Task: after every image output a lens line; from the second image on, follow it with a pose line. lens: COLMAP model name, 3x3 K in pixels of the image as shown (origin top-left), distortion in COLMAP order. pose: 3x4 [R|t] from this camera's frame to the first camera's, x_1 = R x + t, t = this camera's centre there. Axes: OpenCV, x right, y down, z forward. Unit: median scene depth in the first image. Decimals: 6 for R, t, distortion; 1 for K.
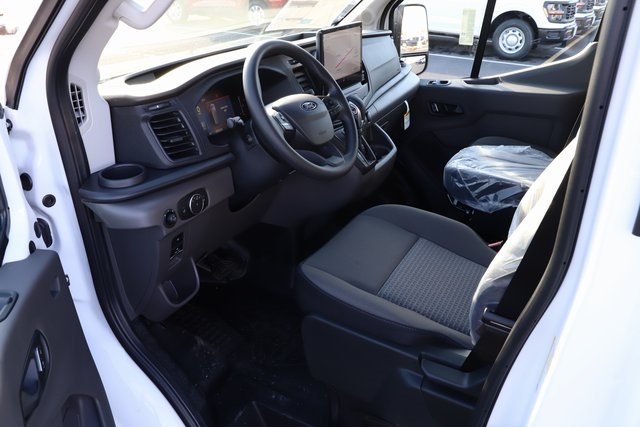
lens RADIAL K [[565.6, 0, 319.8], [0, 565.6, 215.7], [0, 0, 1]] dist [-0.076287, -0.012485]
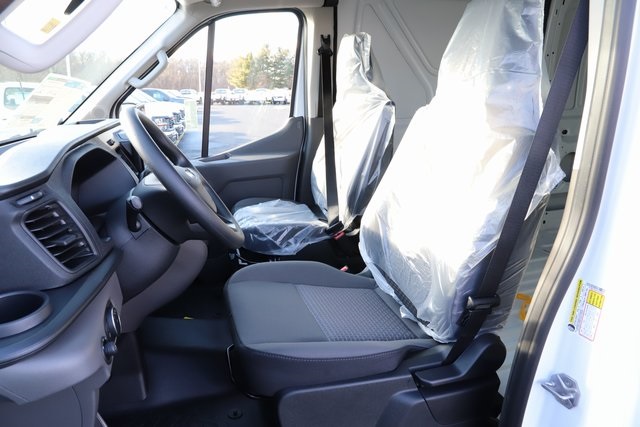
lens RADIAL K [[444.0, 0, 319.3], [0, 444.0, 211.5], [0, 0, 1]] dist [-0.066811, 0.005182]
pose [[0.691414, -0.200300, 0.694138, -0.231580], [0.317258, 0.947380, -0.042638, -0.027475], [-0.649072, 0.249701, 0.718578, 0.231698]]
